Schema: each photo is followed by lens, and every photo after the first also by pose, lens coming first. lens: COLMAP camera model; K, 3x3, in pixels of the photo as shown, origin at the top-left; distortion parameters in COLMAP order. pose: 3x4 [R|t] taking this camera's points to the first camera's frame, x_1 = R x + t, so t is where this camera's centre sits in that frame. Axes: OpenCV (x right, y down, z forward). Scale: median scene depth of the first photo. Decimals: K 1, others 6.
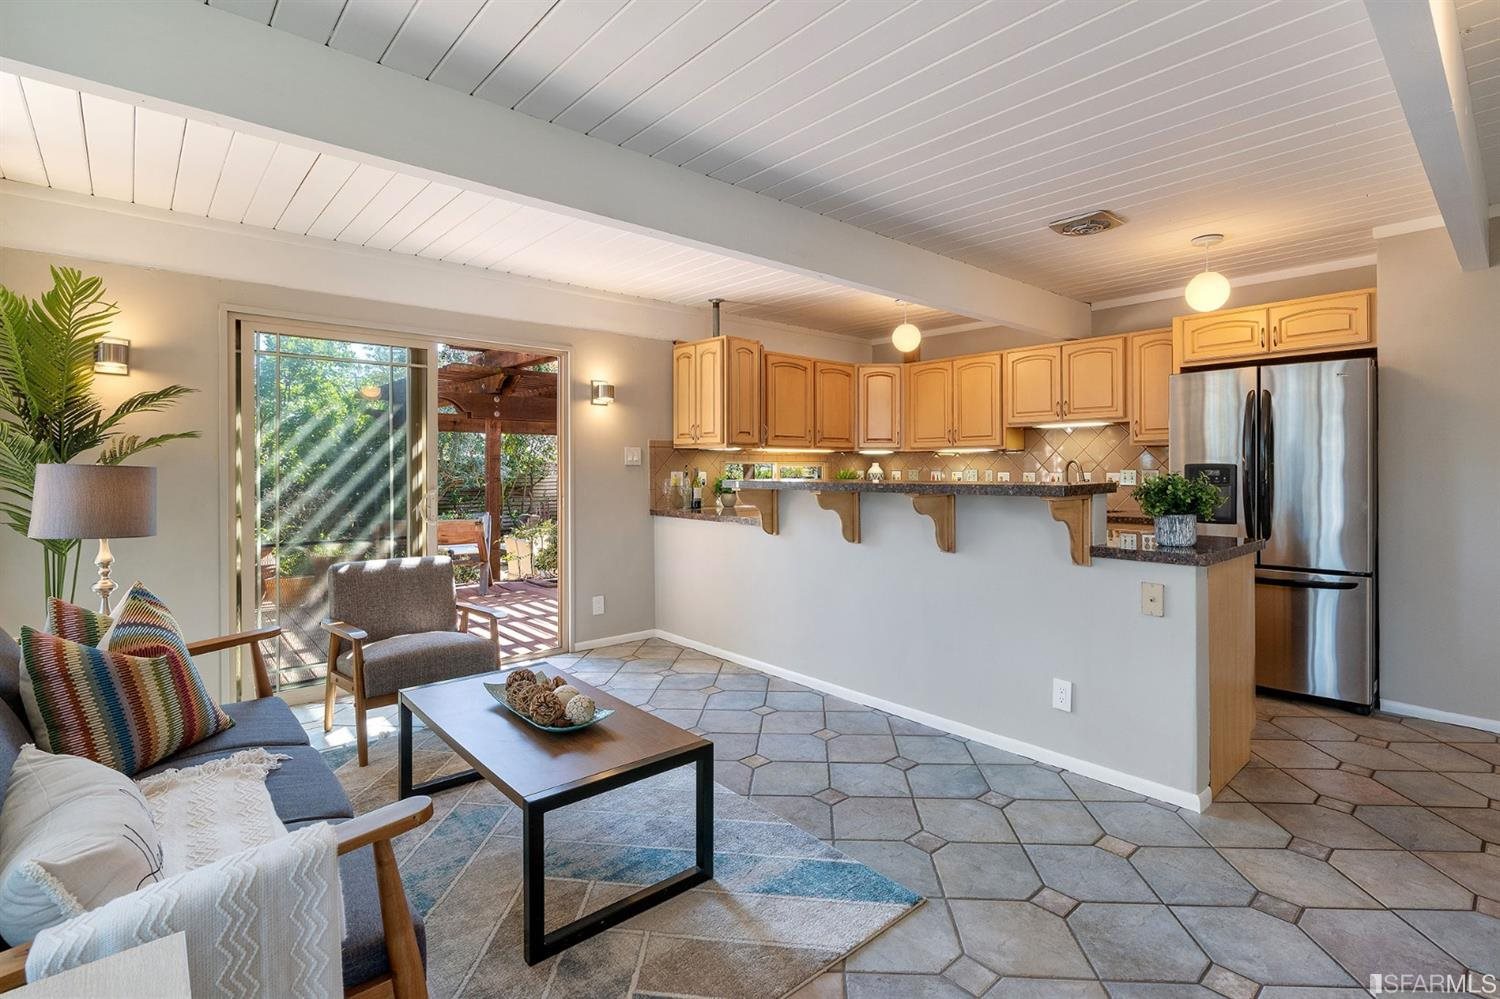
lens RADIAL K [[715.0, 0, 753.1], [0, 715.0, 463.4], [0, 0, 1]] dist [-0.001064, 0.000007]
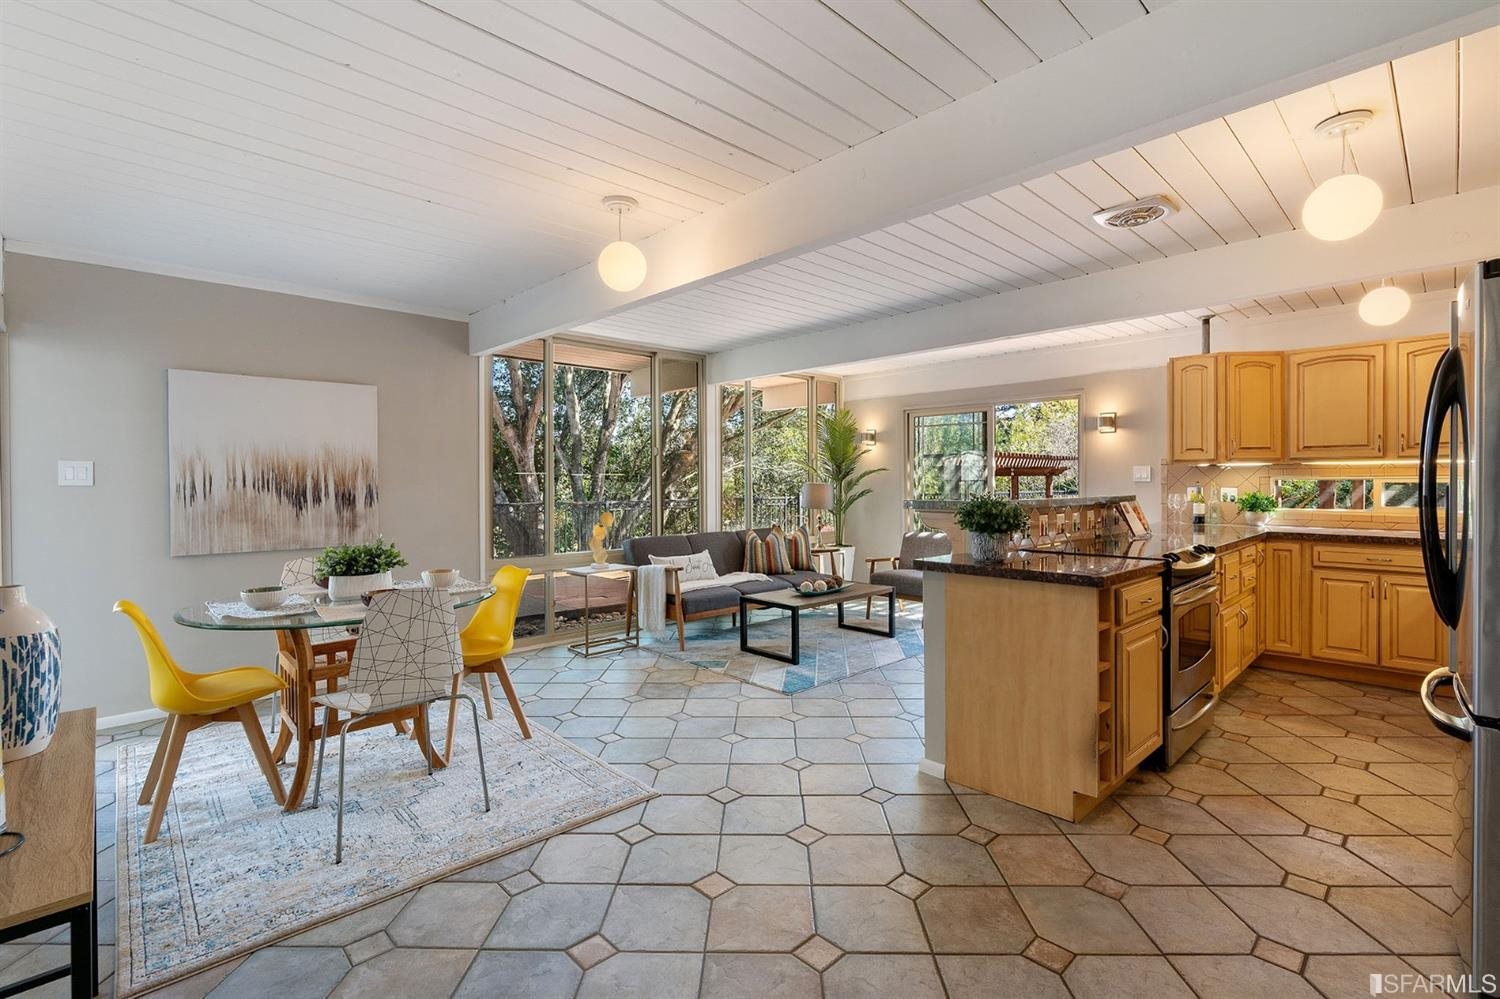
lens RADIAL K [[678.4, 0, 758.1], [0, 678.4, 484.6], [0, 0, 1]] dist [-0.002965, 0.000205]
pose [[0.044616, -0.000074, -0.999004, 1.232219], [0.001684, 0.999999, 0.000001, 0.006908], [0.999003, -0.001682, 0.044616, 0.468601]]
